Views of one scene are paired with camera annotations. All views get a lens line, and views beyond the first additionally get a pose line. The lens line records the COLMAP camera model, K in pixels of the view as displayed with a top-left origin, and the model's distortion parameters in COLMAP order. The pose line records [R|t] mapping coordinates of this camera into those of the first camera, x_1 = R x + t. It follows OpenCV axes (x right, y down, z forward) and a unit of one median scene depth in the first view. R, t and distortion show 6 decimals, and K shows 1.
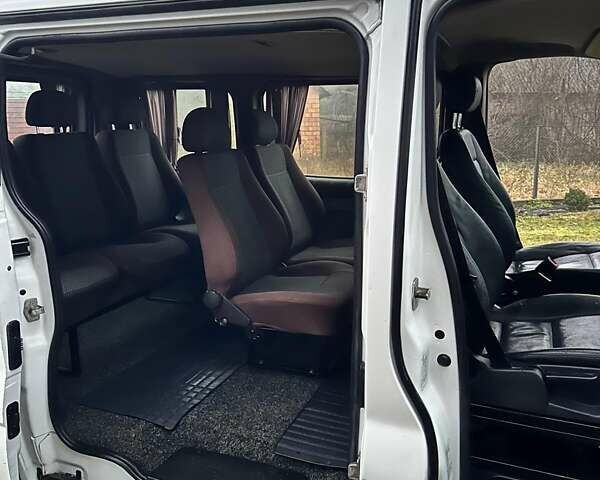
lens RADIAL K [[552.6, 0, 300.0], [0, 552.6, 240.0], [0, 0, 1]] dist [0.137741, -0.000030]
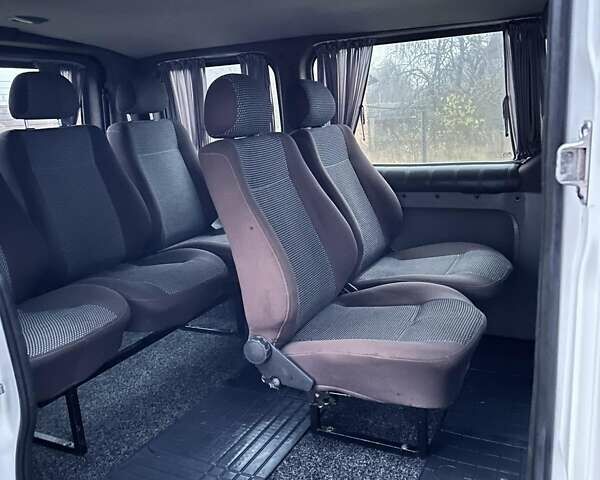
lens RADIAL K [[552.6, 0, 300.0], [0, 552.6, 240.0], [0, 0, 1]] dist [0.137741, -0.000030]
pose [[0.995186, -0.042838, -0.088143, -0.030491], [0.043838, 0.998994, 0.009443, -0.026944], [0.087650, -0.013261, 0.996063, 0.256636]]
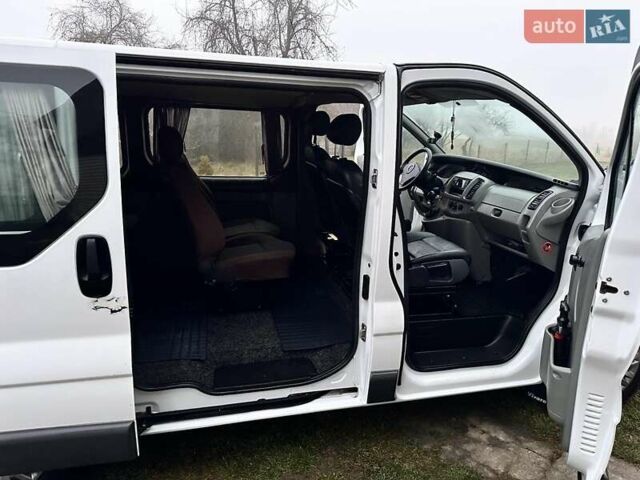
lens RADIAL K [[449.8, 0, 320.0], [0, 449.8, 240.0], [0, 0, 1]] dist [0.054080, -0.051959]
pose [[0.804450, -0.115738, 0.582636, -0.455922], [0.097406, 0.993260, 0.062818, -0.002460], [-0.585979, 0.006218, 0.810302, -0.064317]]
